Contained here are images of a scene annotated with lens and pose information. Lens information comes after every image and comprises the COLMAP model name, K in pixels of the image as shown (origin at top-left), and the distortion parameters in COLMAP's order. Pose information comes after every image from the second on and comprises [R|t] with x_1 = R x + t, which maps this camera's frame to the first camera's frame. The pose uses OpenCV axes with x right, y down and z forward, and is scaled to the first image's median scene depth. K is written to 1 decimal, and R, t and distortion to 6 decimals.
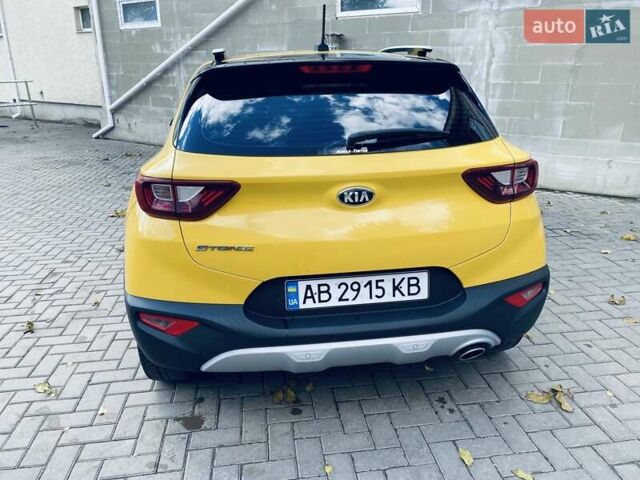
lens RADIAL K [[479.5, 0, 319.2], [0, 479.5, 235.8], [0, 0, 1]] dist [0.031772, -0.026035]
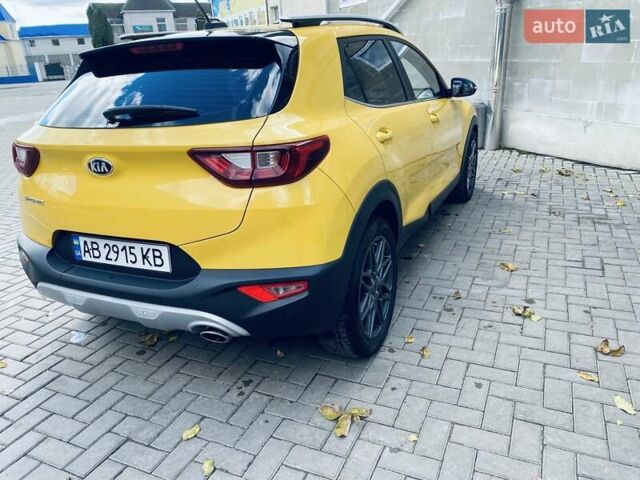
lens RADIAL K [[479.5, 0, 320.4], [0, 479.5, 242.6], [0, 0, 1]] dist [0.031772, -0.026035]
pose [[0.844395, 0.154369, -0.512998, 1.039139], [-0.117000, 0.987608, 0.104605, -0.080370], [0.522788, -0.028307, 0.851993, 0.297051]]
